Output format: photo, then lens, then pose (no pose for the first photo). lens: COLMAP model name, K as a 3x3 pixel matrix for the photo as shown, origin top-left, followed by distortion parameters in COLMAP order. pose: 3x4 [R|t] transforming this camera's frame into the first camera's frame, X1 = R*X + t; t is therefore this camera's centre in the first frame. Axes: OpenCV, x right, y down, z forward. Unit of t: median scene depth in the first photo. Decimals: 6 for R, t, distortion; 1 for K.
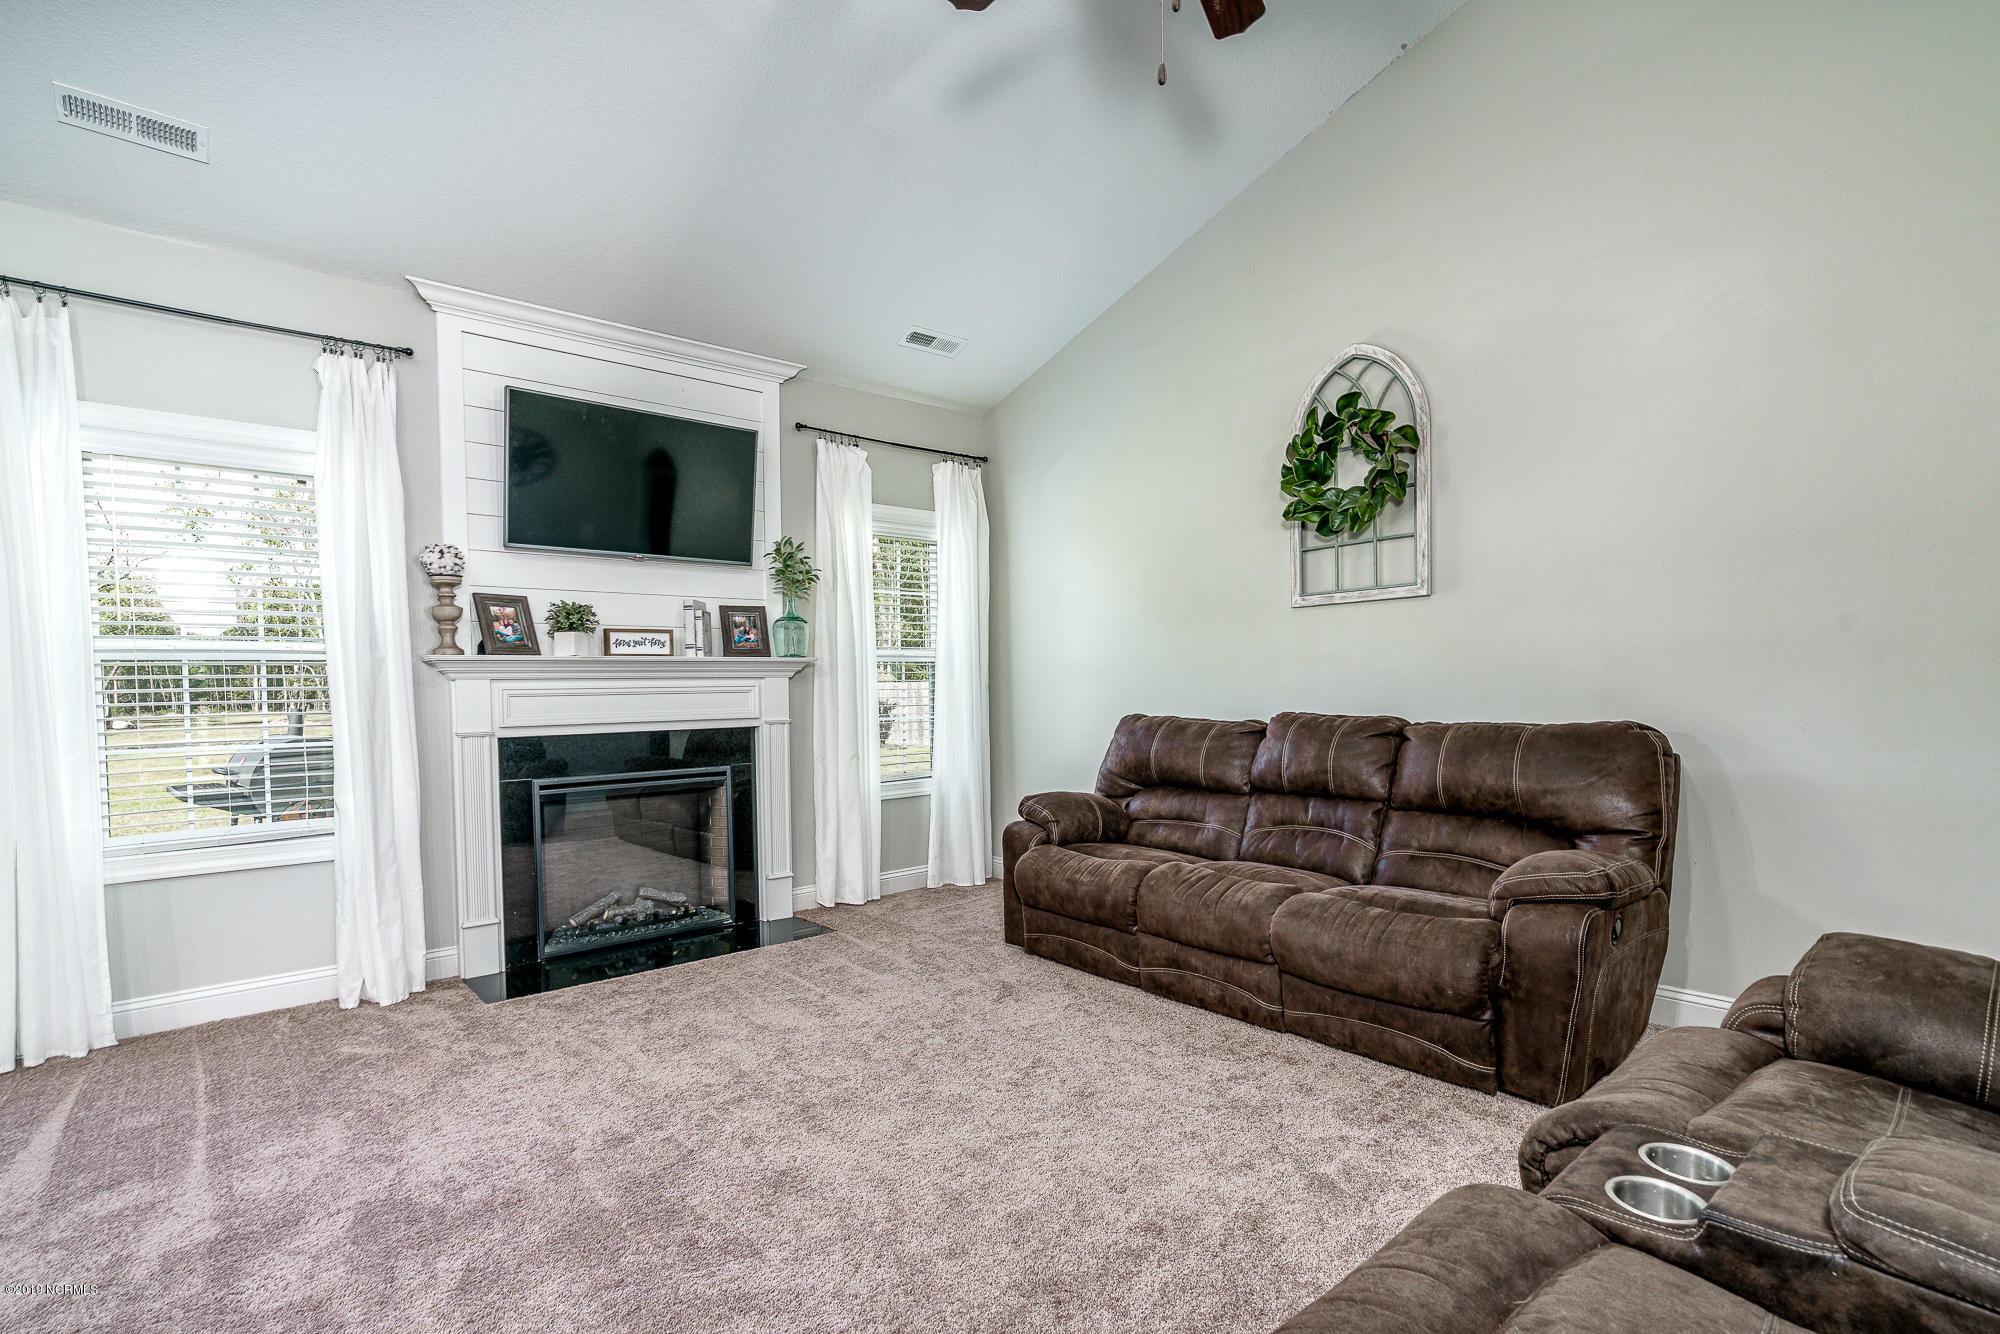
lens RADIAL K [[935.2, 0, 973.1], [0, 935.2, 716.2], [0, 0, 1]] dist [-0.000395, 0.000204]
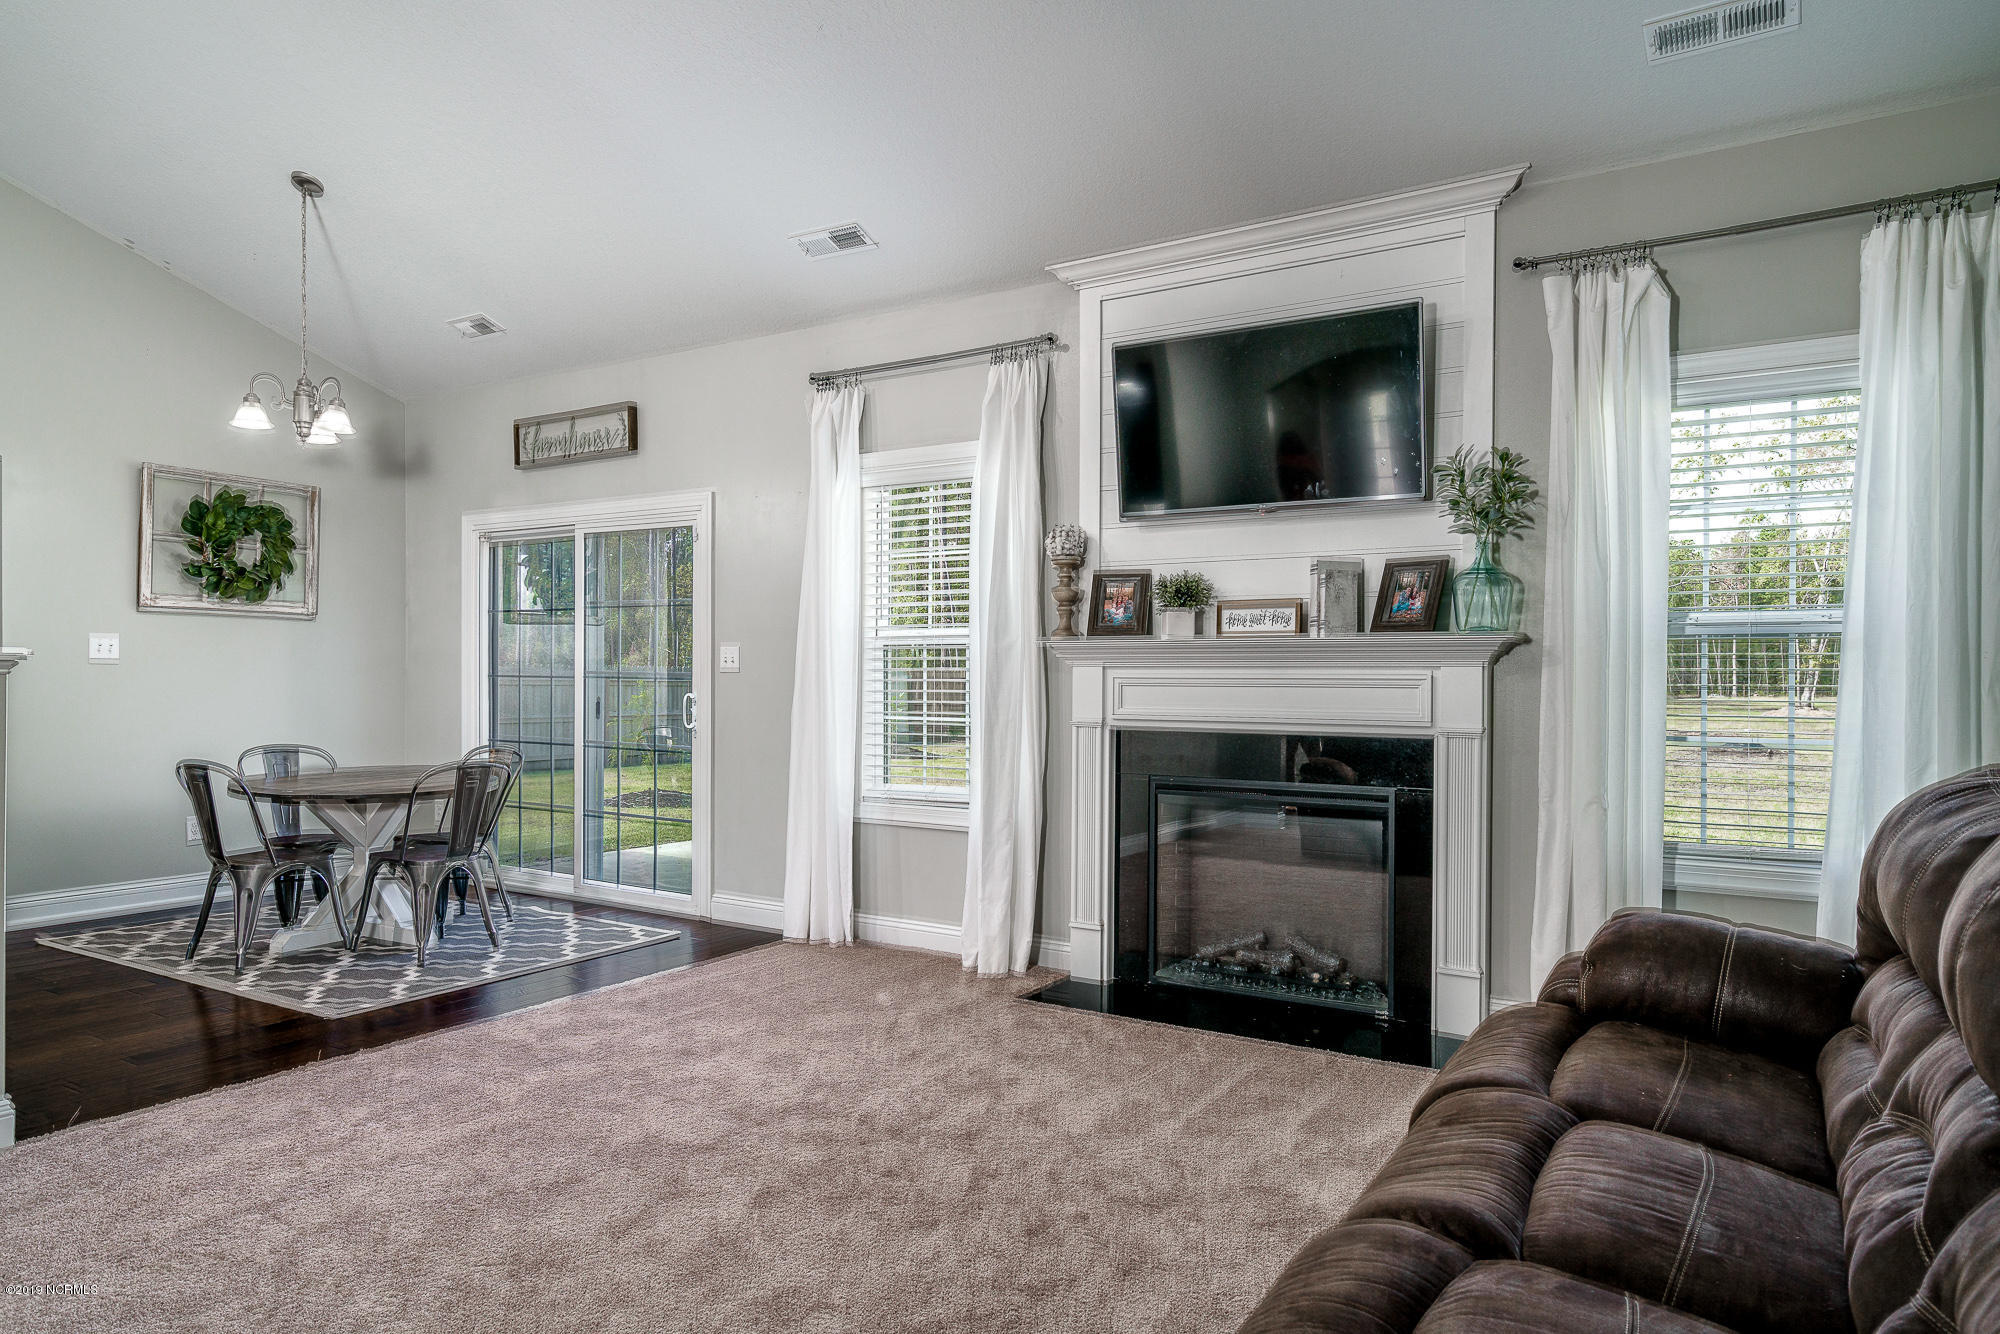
lens RADIAL K [[1224.9, 0, 994.2], [0, 1224.9, 670.7], [0, 0, 1]] dist [0.006218, 0.001890]
pose [[0.314688, 0.015158, -0.949074, 0.575912], [-0.040758, 0.999166, 0.002443, -0.028912], [0.948320, 0.037913, 0.315043, 0.485203]]
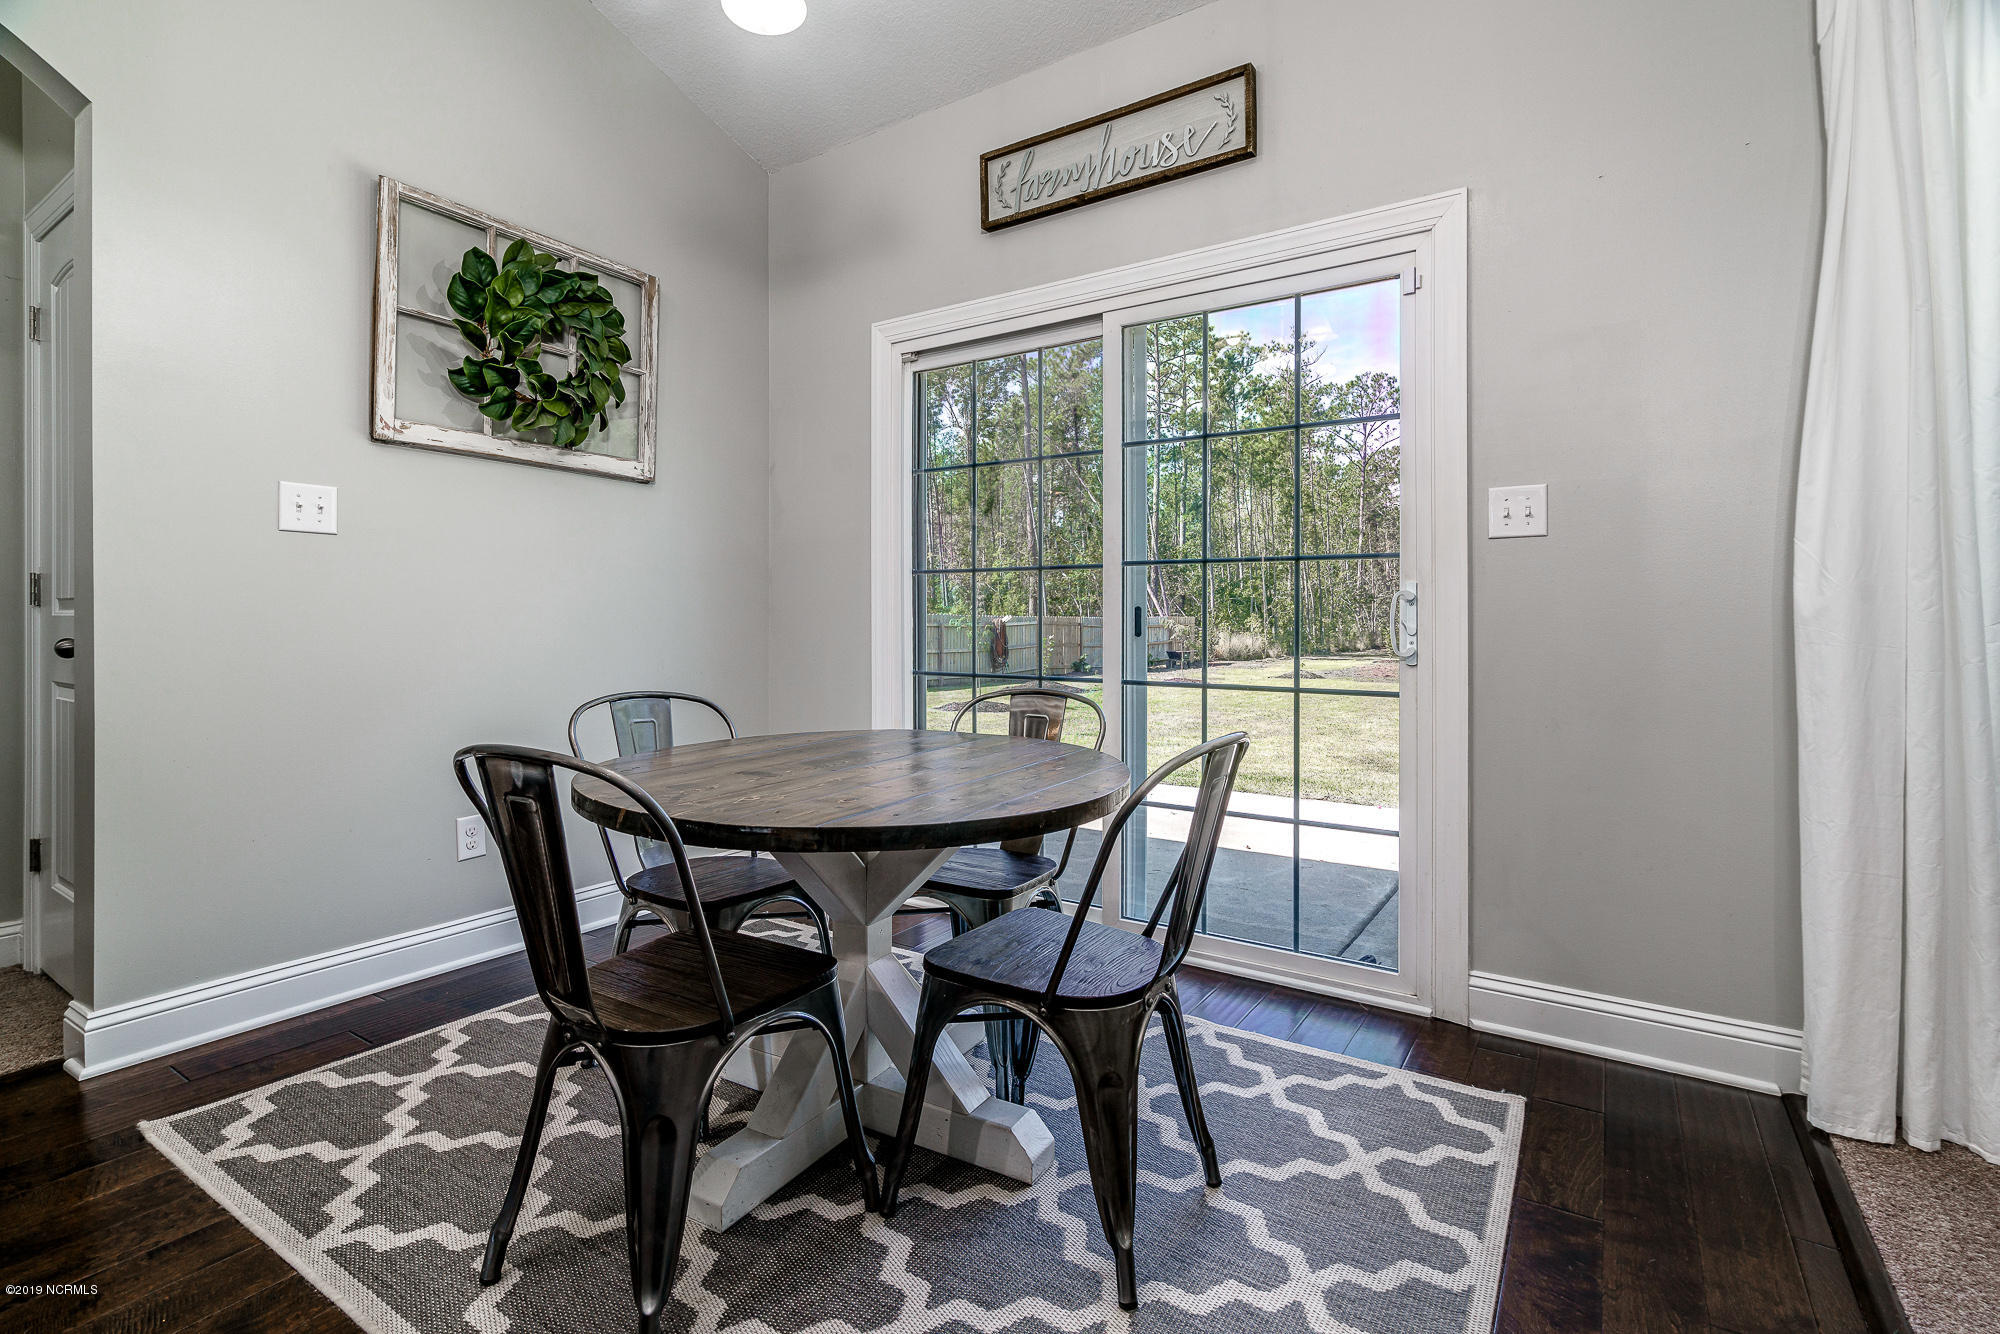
lens RADIAL K [[926.4, 0, 1012.0], [0, 926.4, 620.2], [0, 0, 1]] dist [-0.009501, 0.000683]
pose [[0.296395, 0.010824, -0.955004, -0.453361], [-0.036670, 0.999327, -0.000054, 0.045571], [0.954361, 0.035036, 0.296592, 0.196492]]
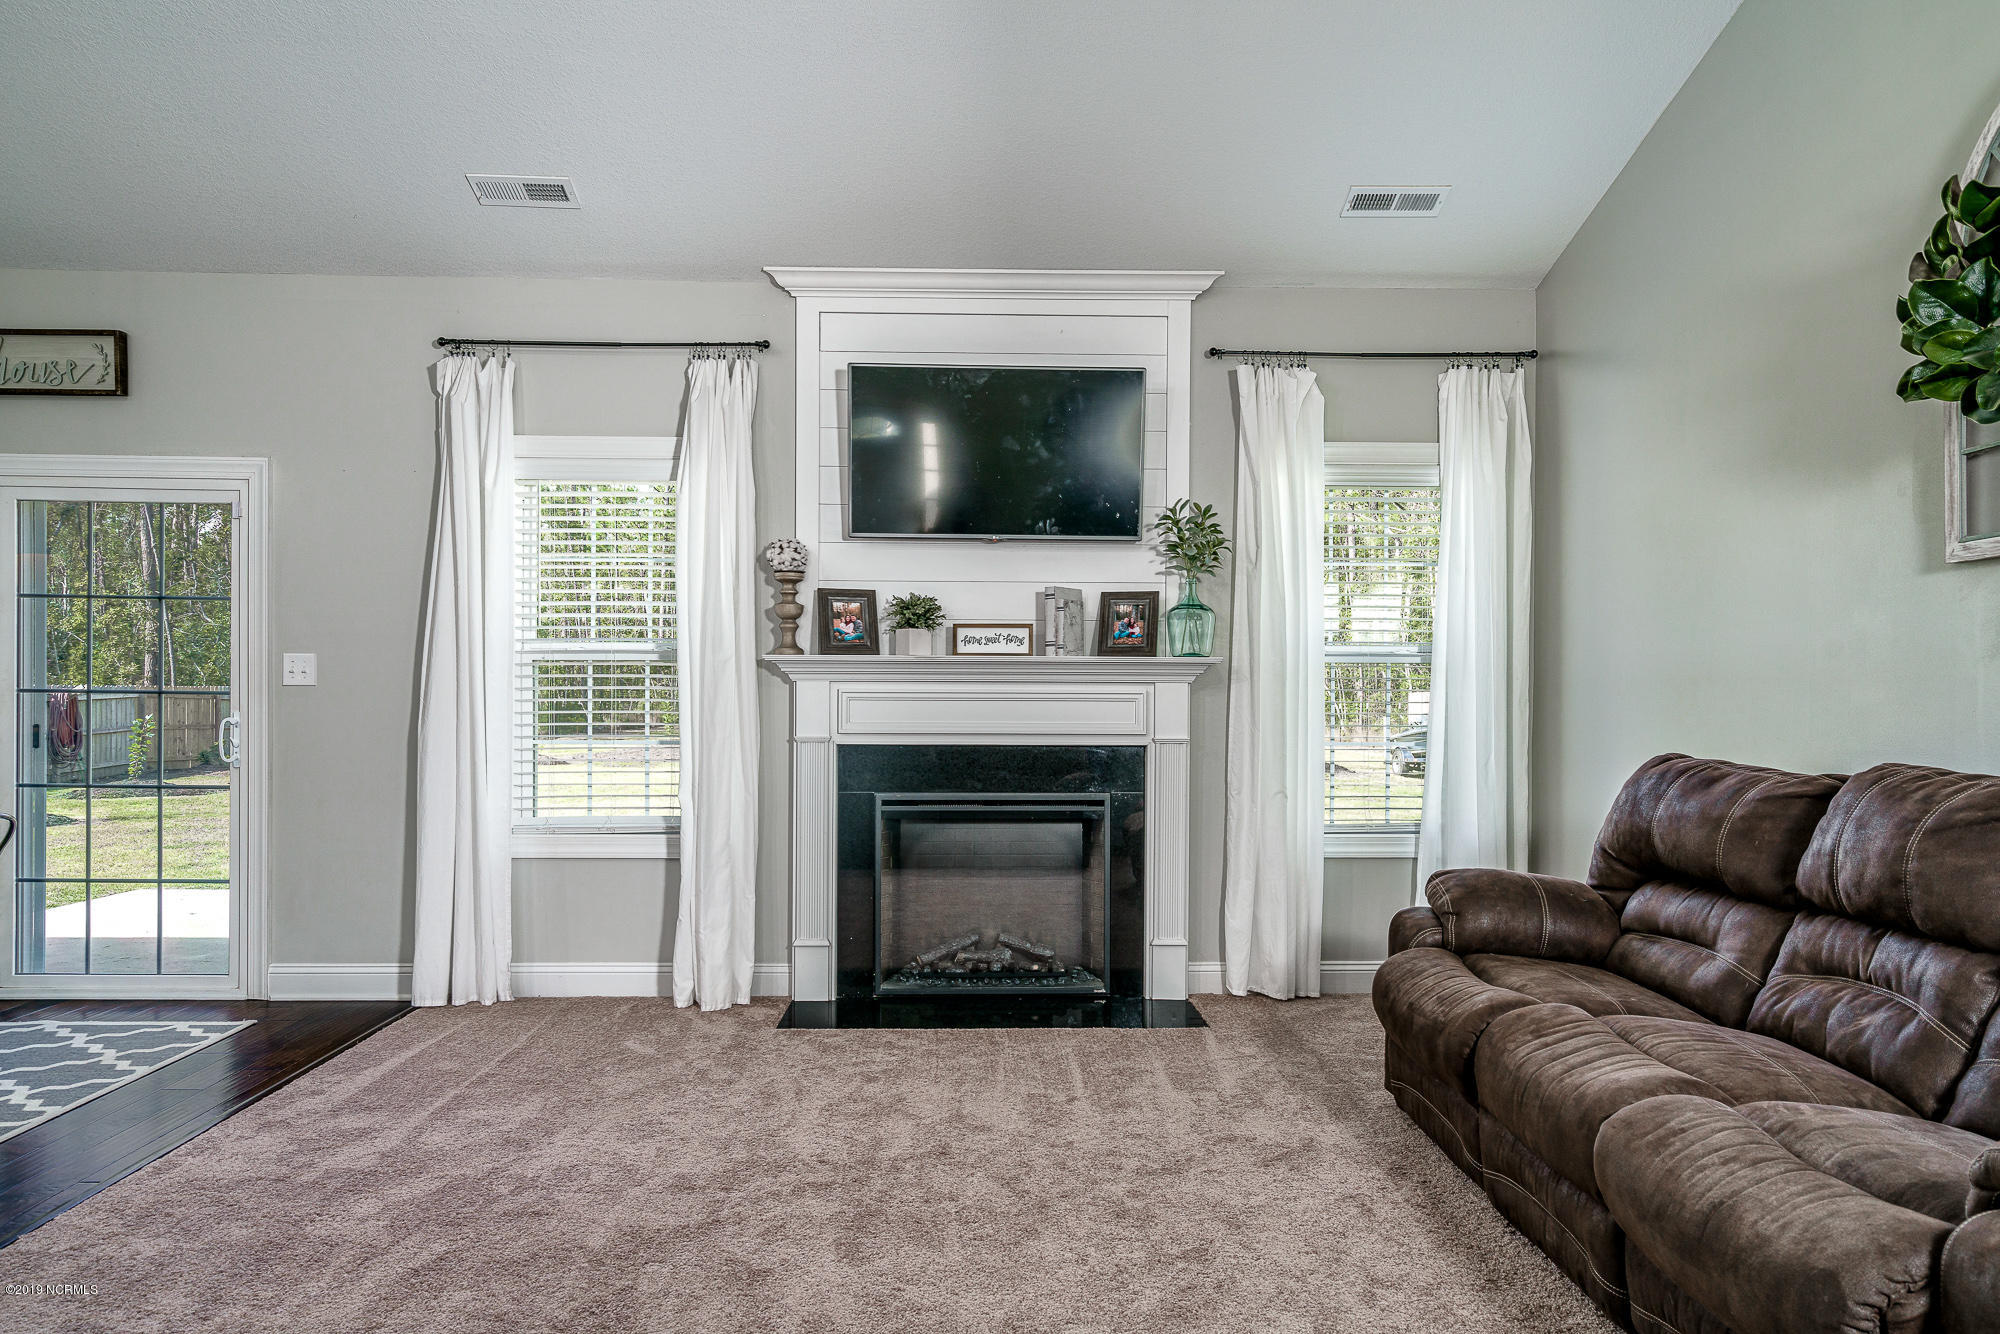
lens RADIAL K [[1241.5, 0, 1000.1], [0, 1241.5, 696.4], [0, 0, 1]] dist [0.001188, 0.001879]
pose [[0.788414, 0.021331, -0.614775, 0.352119], [-0.037813, 0.999189, -0.013824, -0.012886], [0.613981, 0.034146, 0.788582, 0.127885]]
